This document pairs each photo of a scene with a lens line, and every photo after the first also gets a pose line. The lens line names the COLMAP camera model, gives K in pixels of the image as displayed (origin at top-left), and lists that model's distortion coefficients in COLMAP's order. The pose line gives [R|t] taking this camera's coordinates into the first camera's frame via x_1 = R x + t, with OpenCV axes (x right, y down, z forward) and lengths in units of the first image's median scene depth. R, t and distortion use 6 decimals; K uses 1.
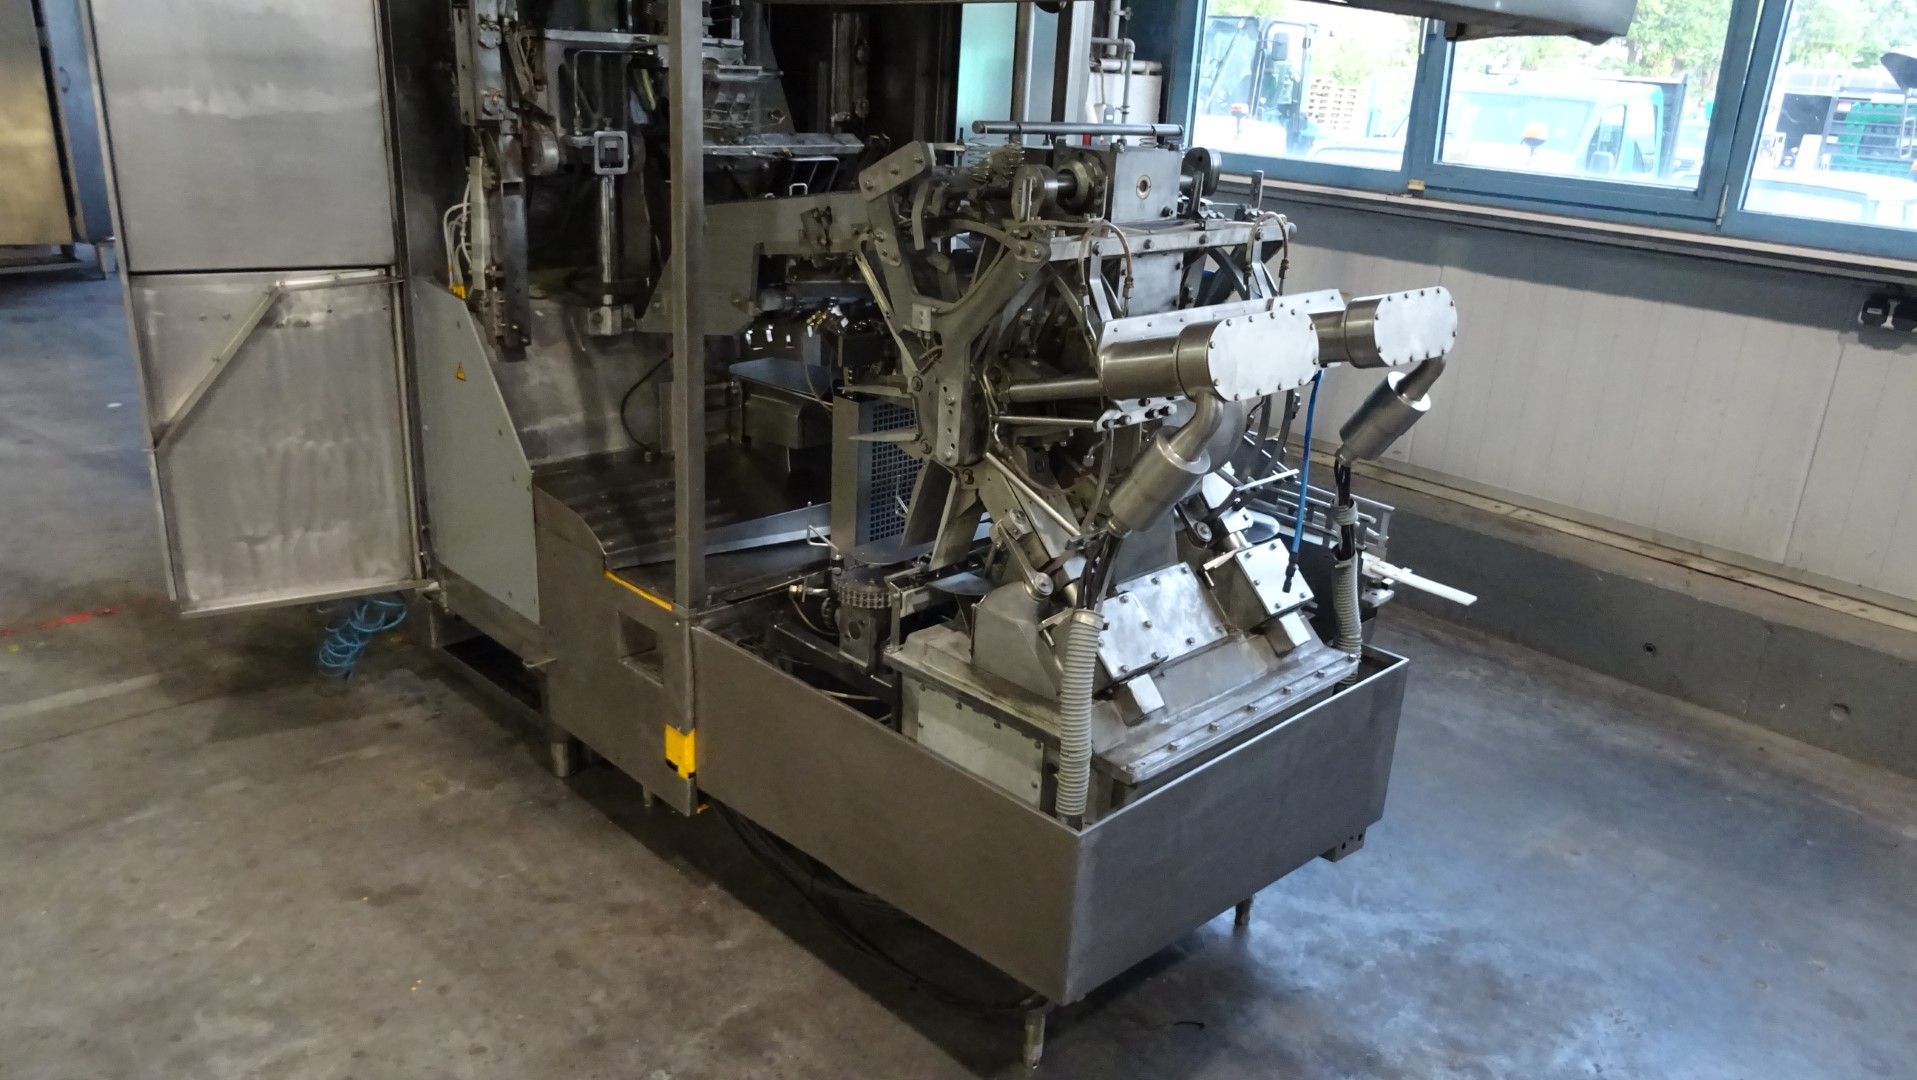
lens RADIAL K [[1377.1, 0, 958.2], [0, 1377.1, 537.1], [0, 0, 1]] dist [-0.003001, -0.000865]
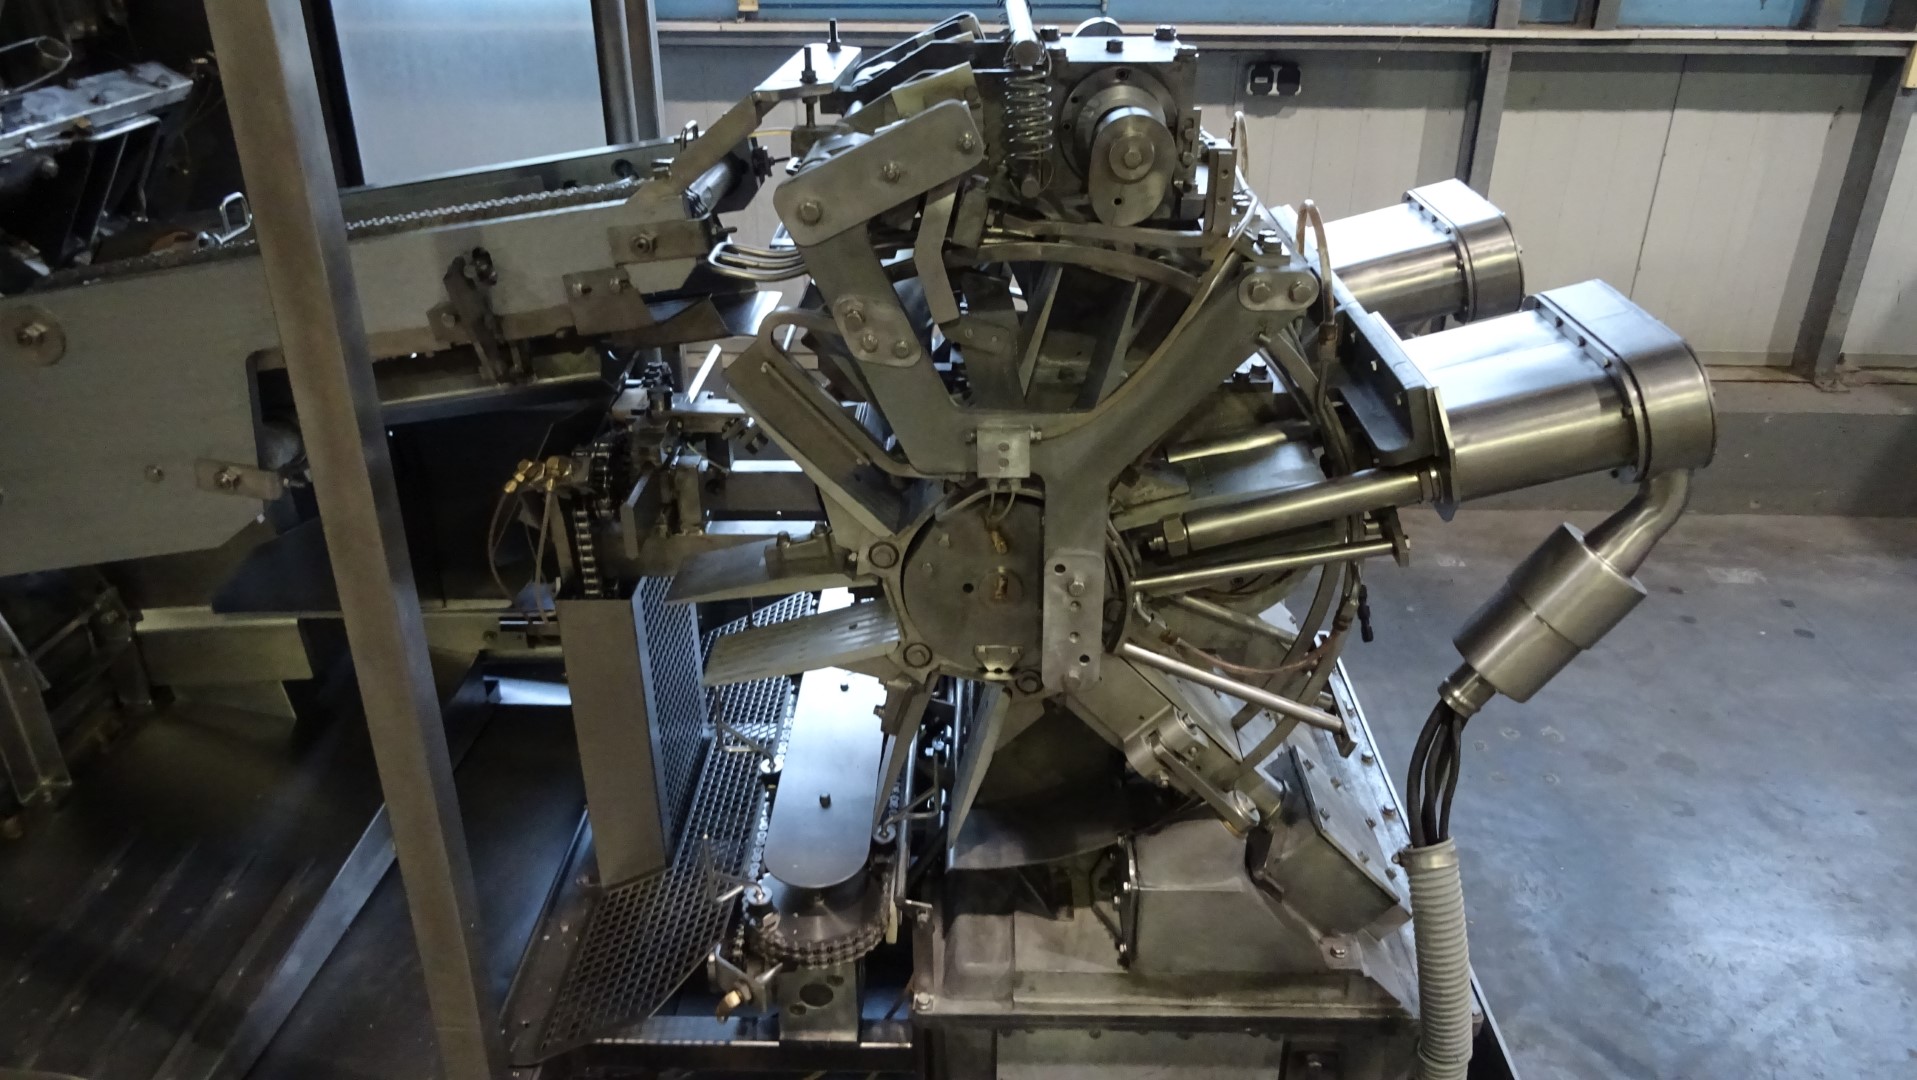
lens RADIAL K [[1377.1, 0, 958.3], [0, 1377.1, 537.6], [0, 0, 1]] dist [-0.003001, -0.000865]
pose [[0.721052, -0.358487, 0.592934, -0.235384], [0.270507, 0.933488, 0.235429, -0.173096], [-0.637895, -0.009364, 0.770066, 0.427696]]
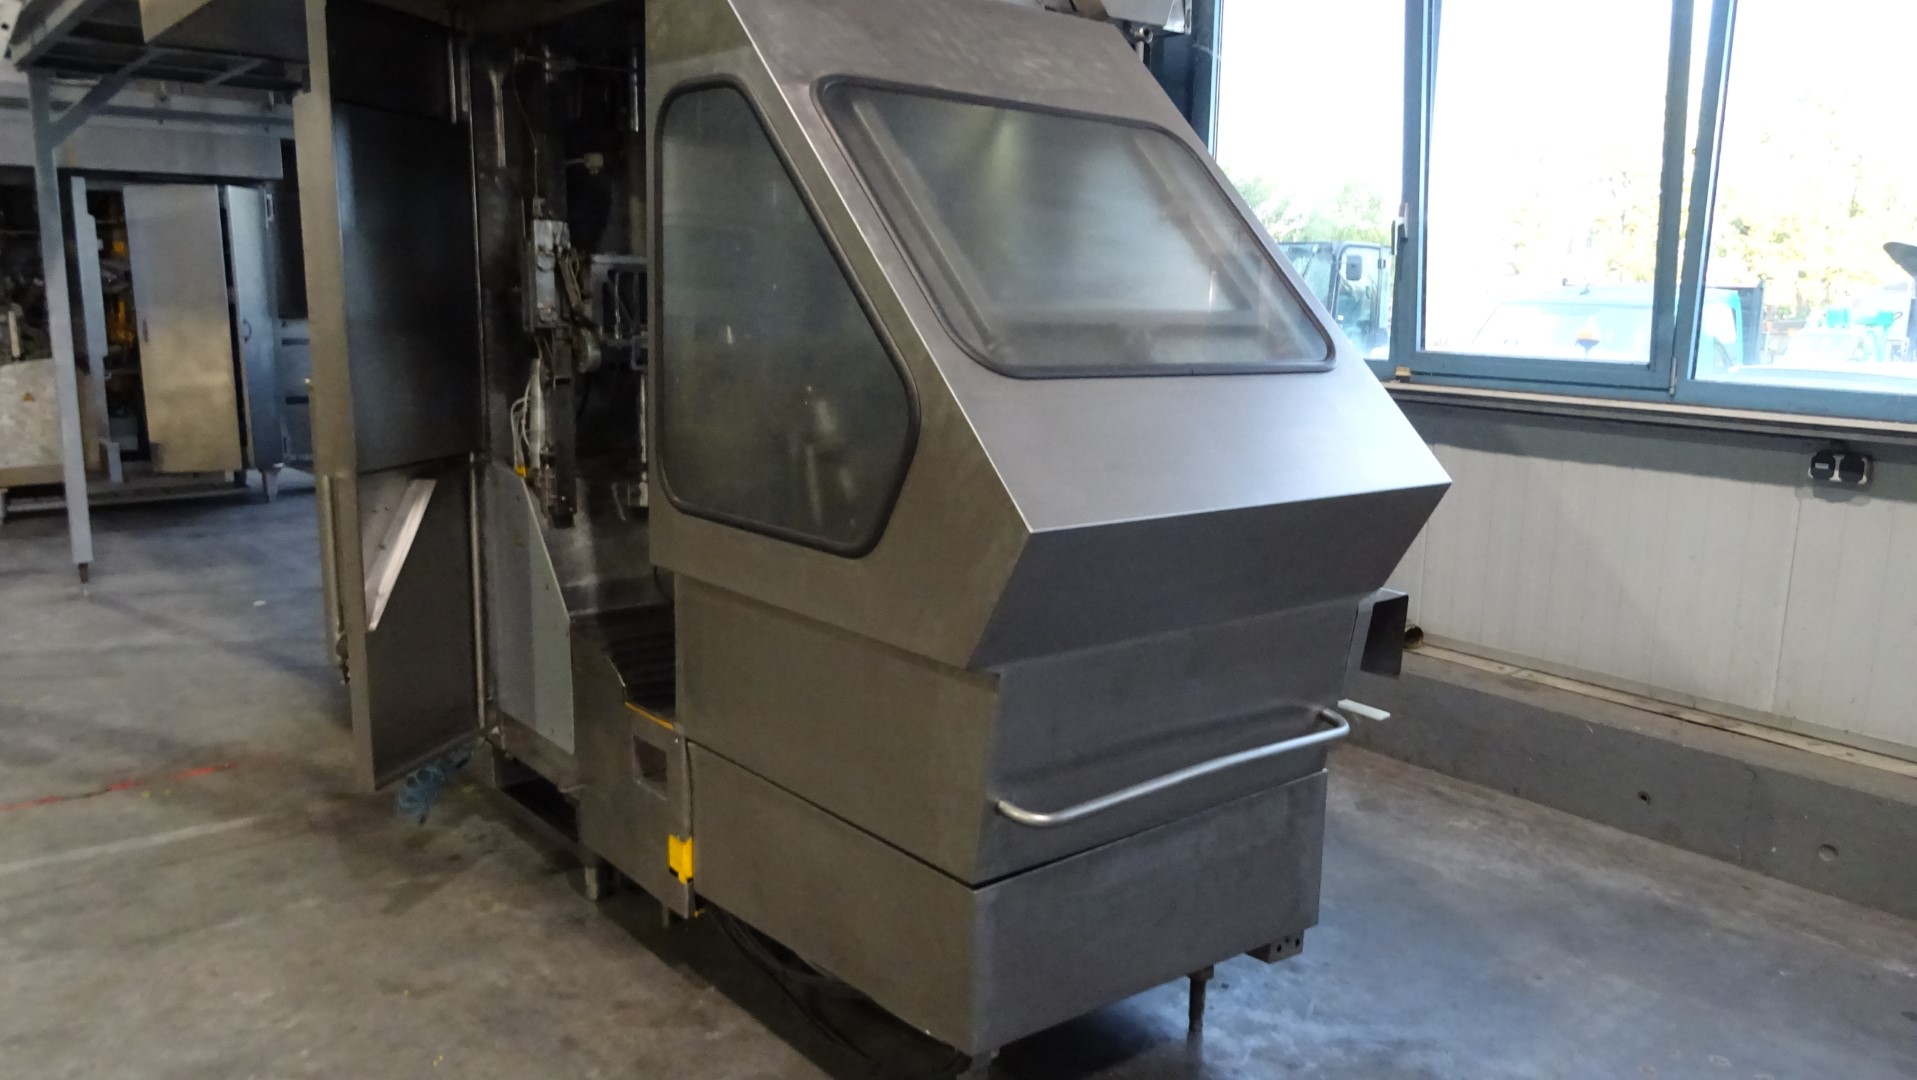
lens RADIAL K [[1377.1, 0, 959.6], [0, 1377.1, 541.6], [0, 0, 1]] dist [-0.003001, -0.000865]
pose [[0.995377, -0.019313, -0.094078, 0.119731], [0.003973, 0.987015, -0.160578, 0.070707], [0.095958, 0.159462, 0.982529, -0.112723]]
